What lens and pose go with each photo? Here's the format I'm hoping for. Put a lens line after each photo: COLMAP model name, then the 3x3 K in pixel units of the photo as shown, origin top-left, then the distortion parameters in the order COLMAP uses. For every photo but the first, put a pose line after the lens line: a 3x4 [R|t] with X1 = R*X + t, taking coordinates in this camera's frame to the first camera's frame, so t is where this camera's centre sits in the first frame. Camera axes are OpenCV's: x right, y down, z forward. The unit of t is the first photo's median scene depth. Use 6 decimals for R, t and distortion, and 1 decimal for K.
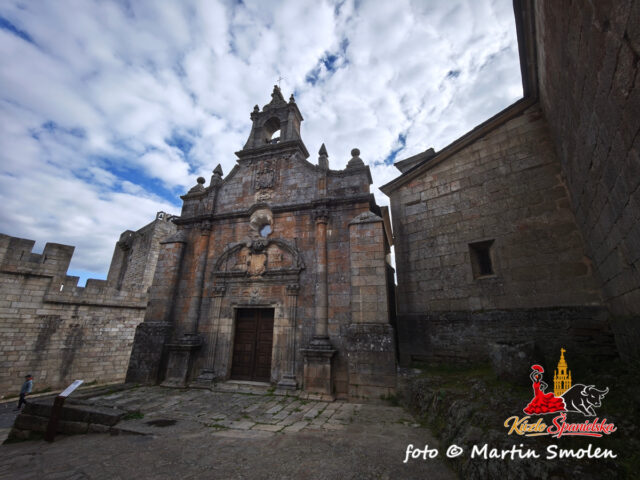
lens RADIAL K [[269.0, 0, 320.0], [0, 269.0, 240.0], [0, 0, 1]] dist [0.001997, 0.000319]
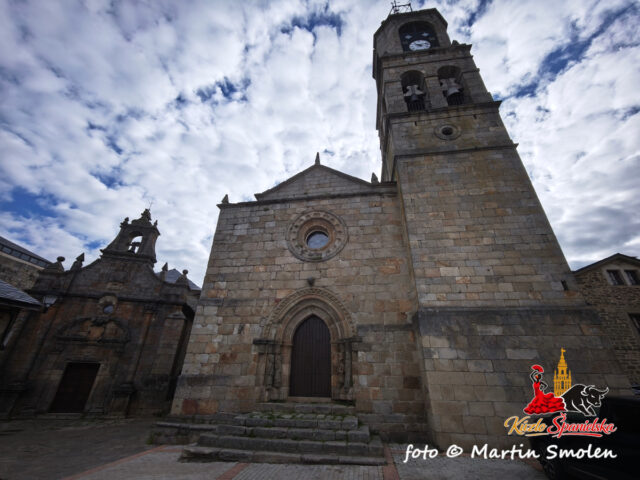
lens RADIAL K [[269.0, 0, 320.0], [0, 269.0, 240.0], [0, 0, 1]] dist [0.001997, 0.000319]
pose [[0.851861, 0.250851, 0.459789, 0.020481], [-0.171286, 0.963004, -0.208049, -0.295172], [-0.494968, 0.098474, 0.863313, -0.942979]]
